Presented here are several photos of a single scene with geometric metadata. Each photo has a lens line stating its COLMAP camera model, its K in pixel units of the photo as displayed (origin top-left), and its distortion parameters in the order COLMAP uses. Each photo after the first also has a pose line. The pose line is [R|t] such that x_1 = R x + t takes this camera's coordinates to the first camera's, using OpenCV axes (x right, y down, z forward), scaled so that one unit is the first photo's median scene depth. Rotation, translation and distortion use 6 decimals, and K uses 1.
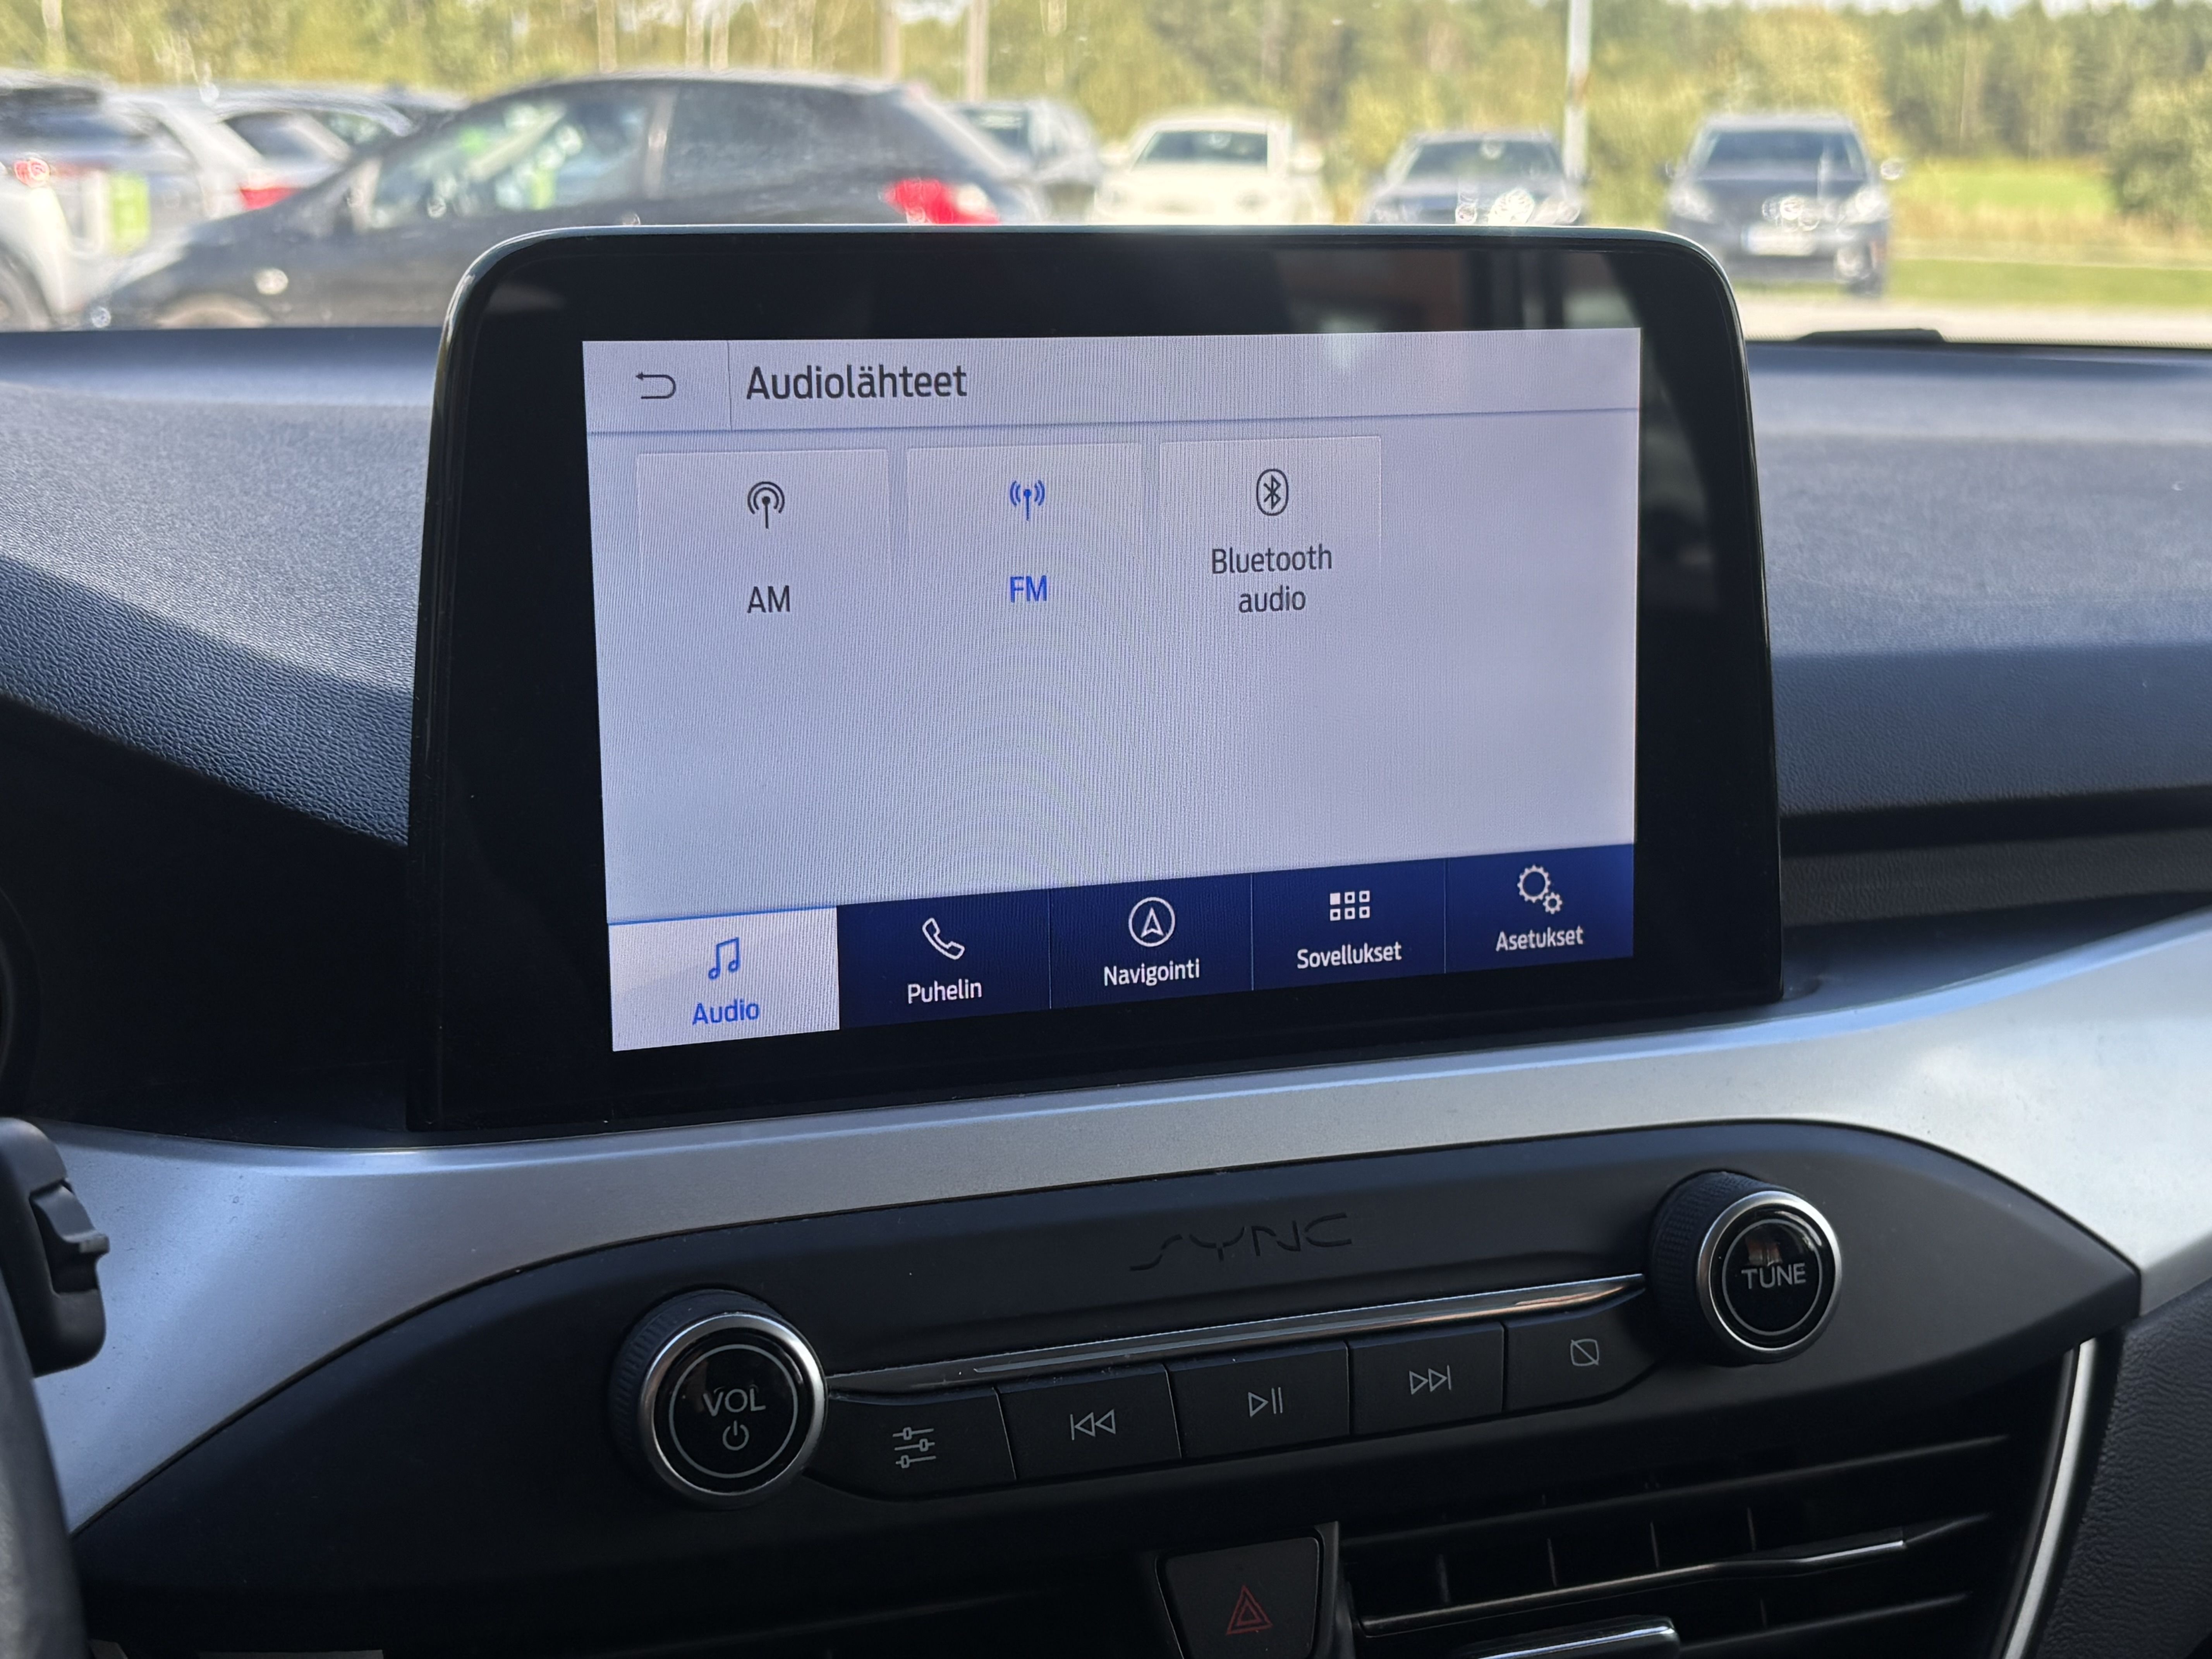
lens RADIAL K [[3023.1, 0, 1105.5], [0, 3023.1, 791.2], [0, 0, 1]] dist [0.152650, -0.631713]
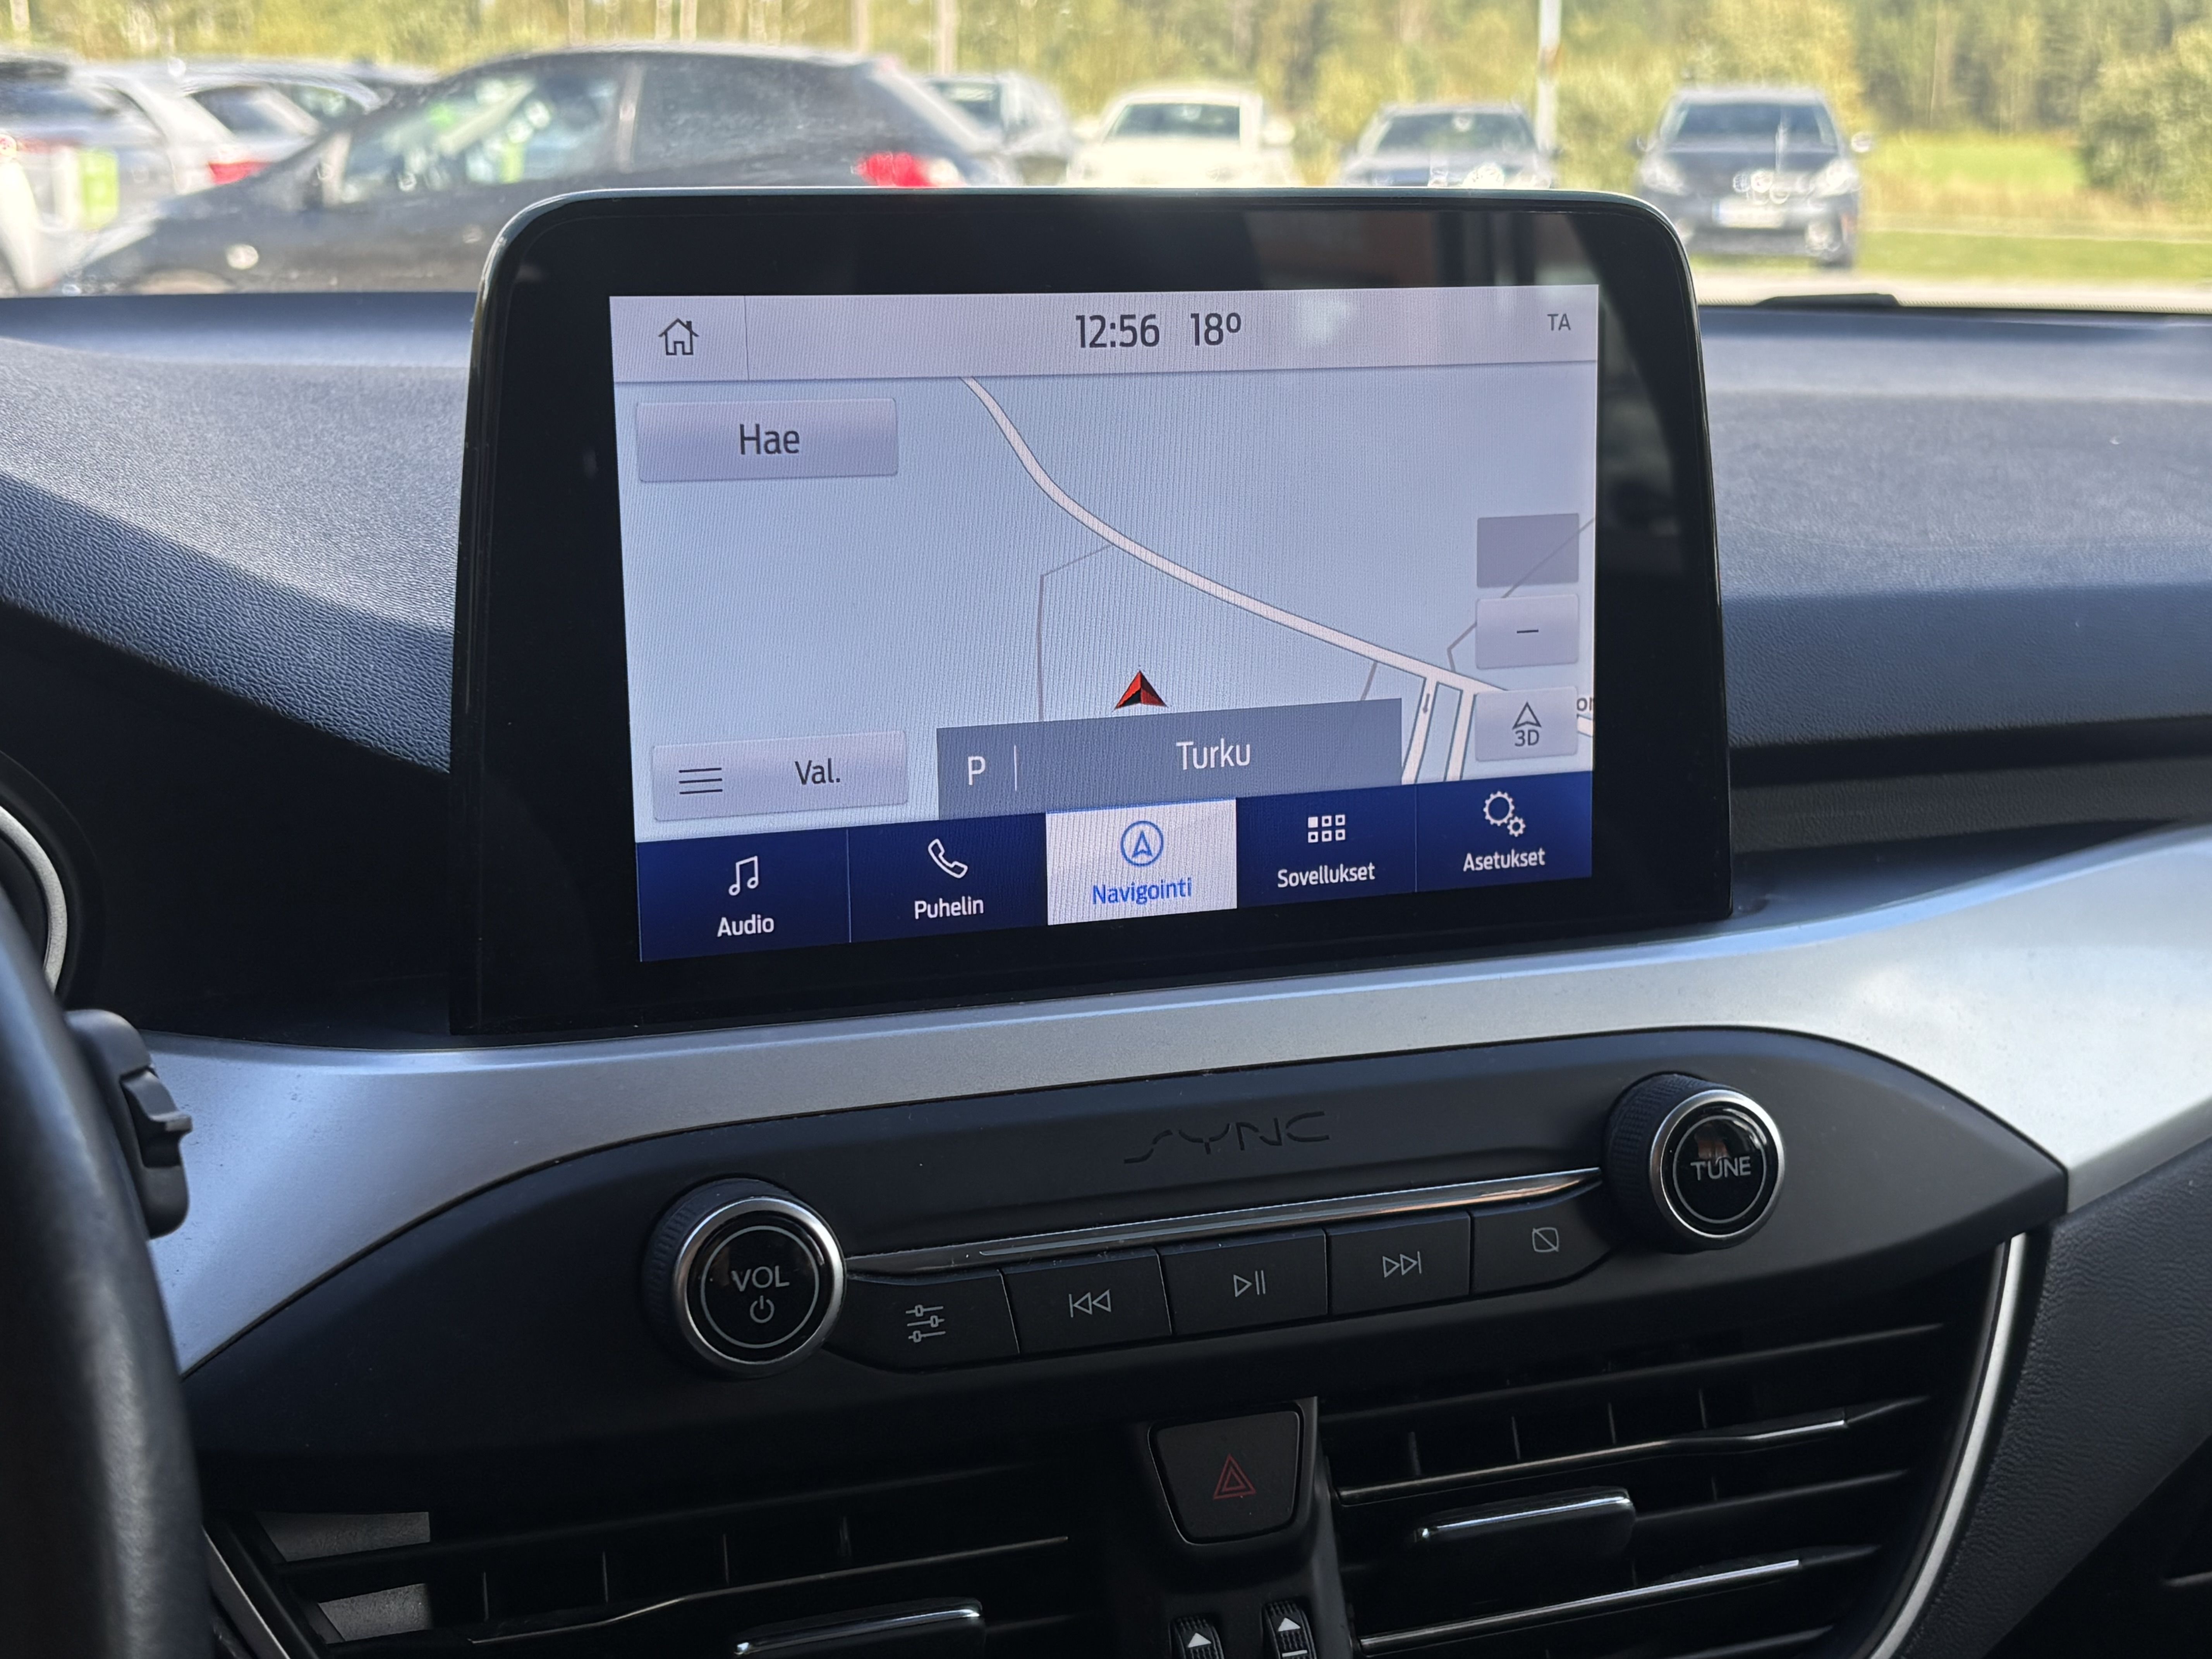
lens RADIAL K [[3029.1, 0, 1106.0], [0, 3029.1, 829.5], [0, 0, 1]] dist [0.162925, -0.656250]
pose [[0.999950, -0.003506, 0.009325, -0.006843], [0.003324, 0.999805, 0.019463, 0.016238], [-0.009391, -0.019431, 0.999767, -0.066154]]
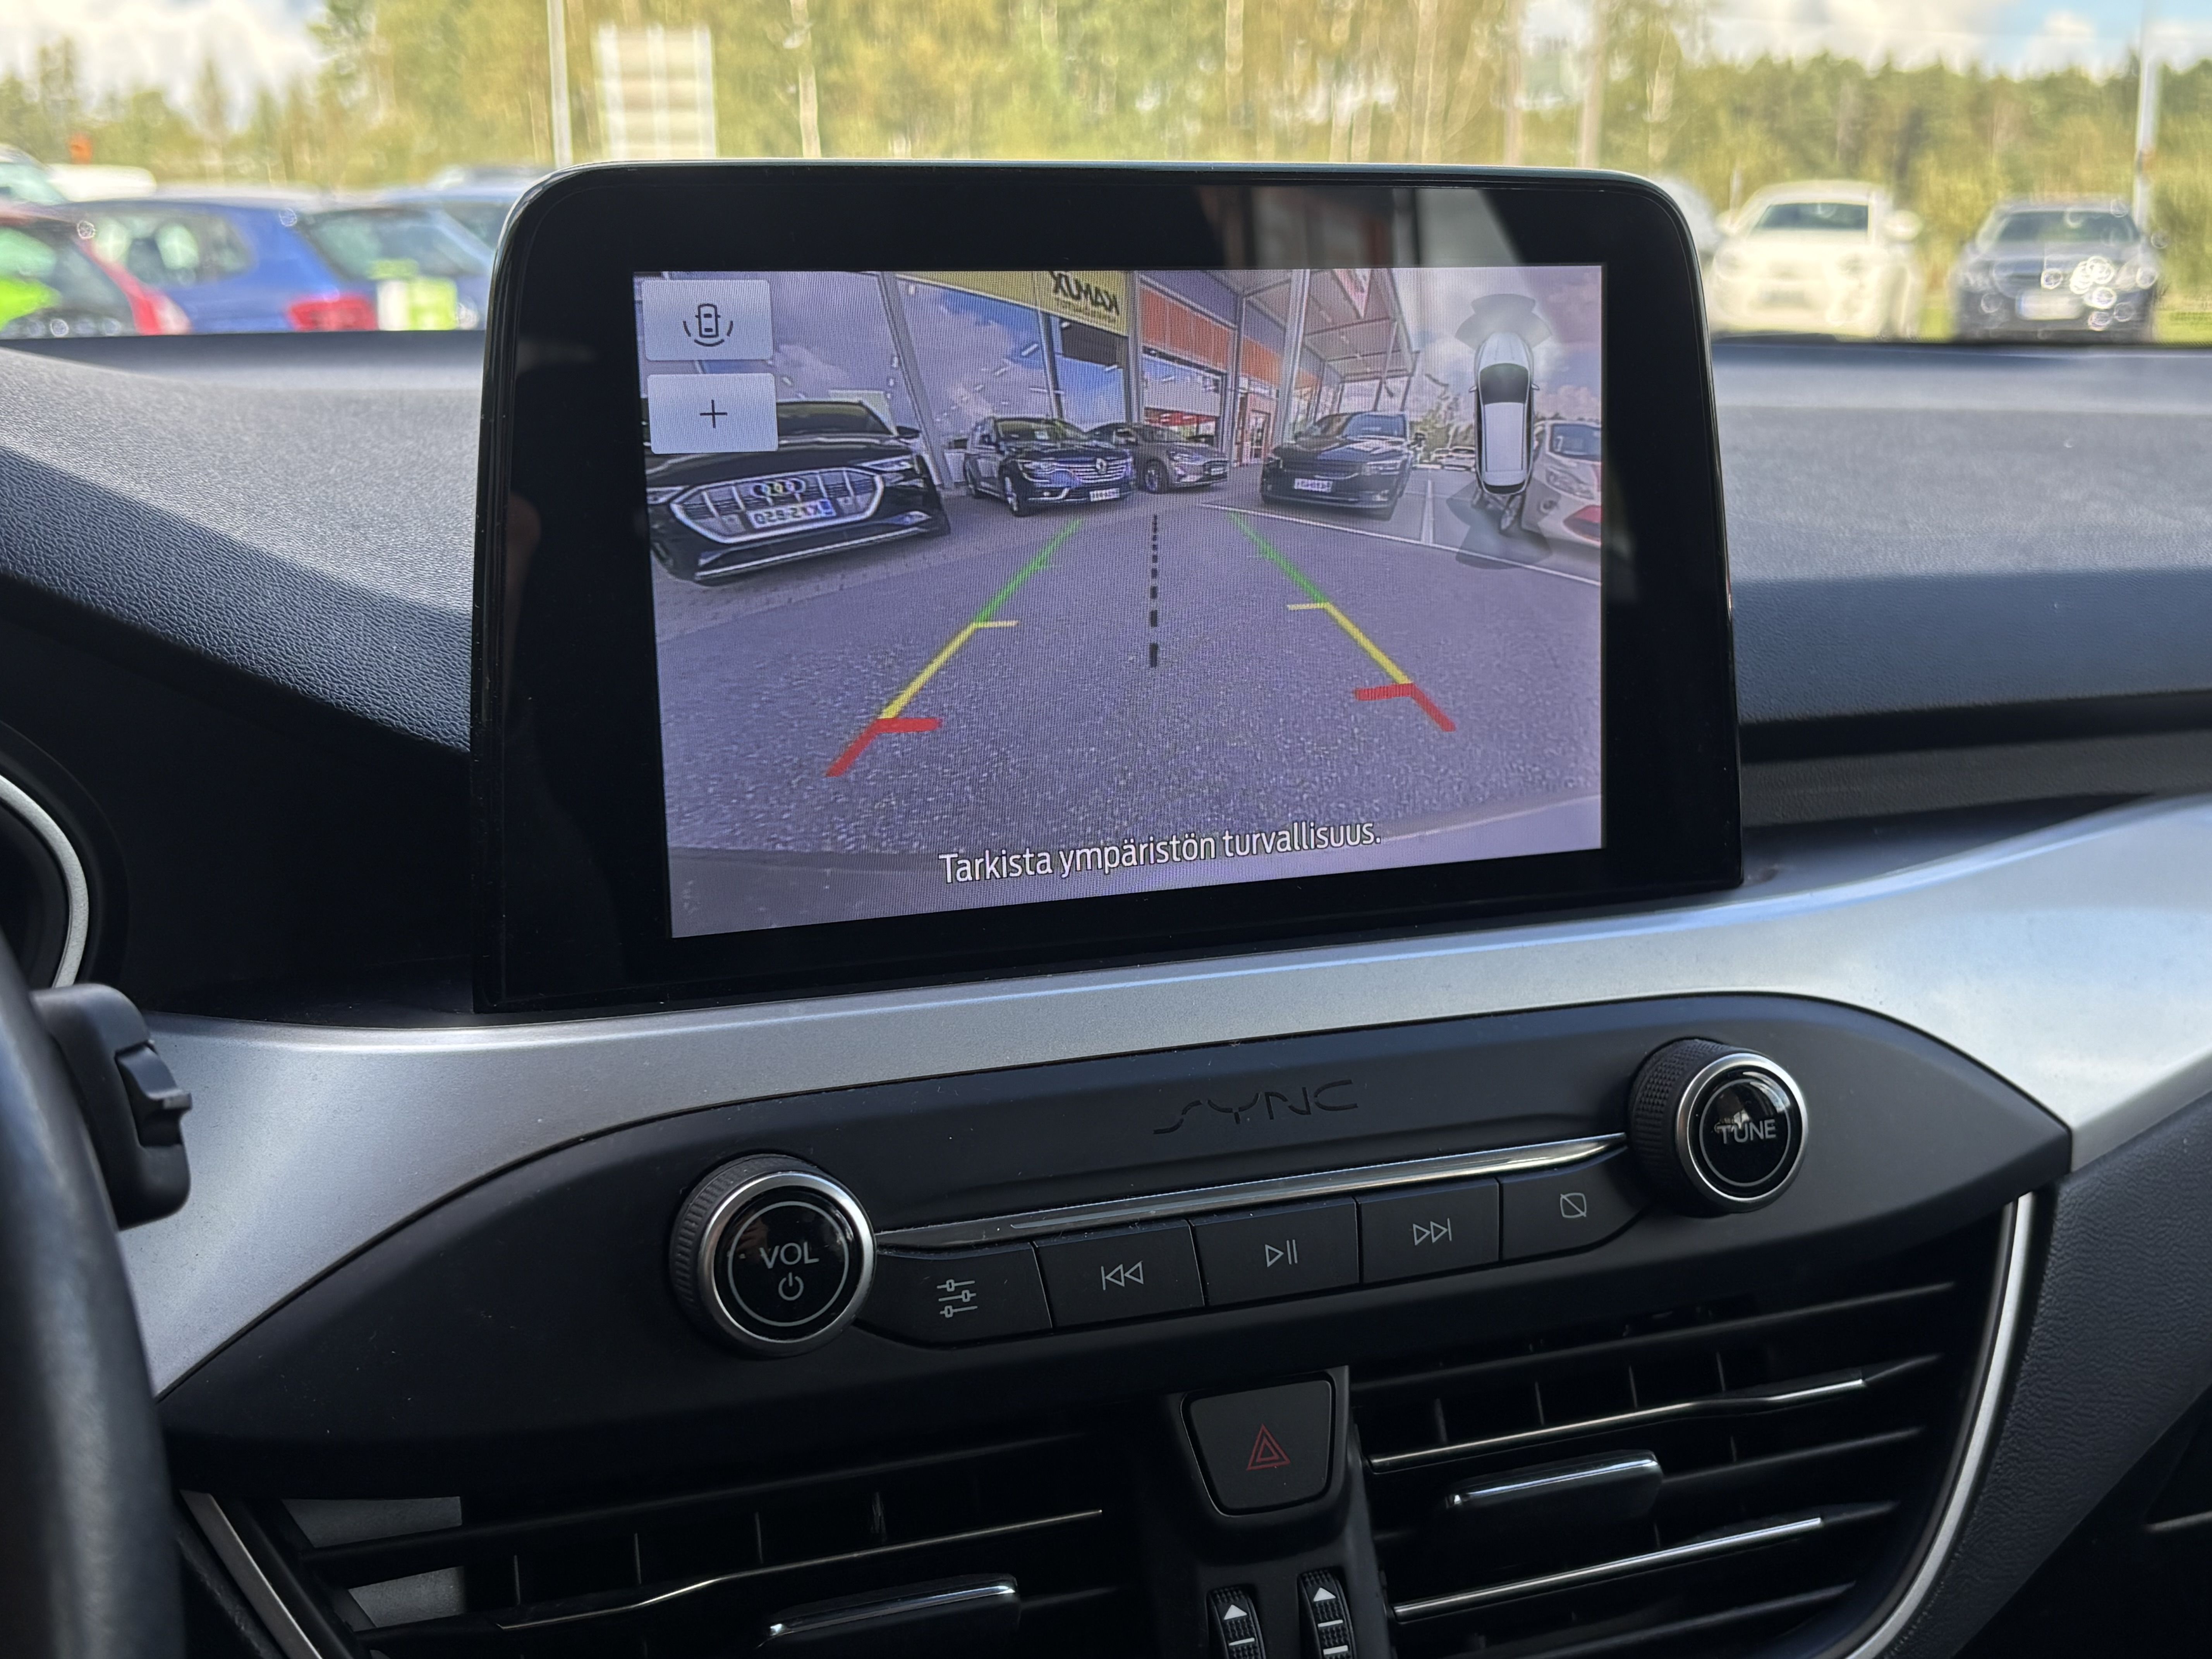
lens RADIAL K [[2622.5, 0, 1123.5], [0, 2622.5, 830.2], [0, 0, 1]] dist [0.155863, -0.638667]
pose [[0.999703, -0.016305, 0.018108, -0.015454], [0.016174, 0.999842, 0.007361, 0.037944], [-0.018225, -0.007066, 0.999809, 0.060914]]
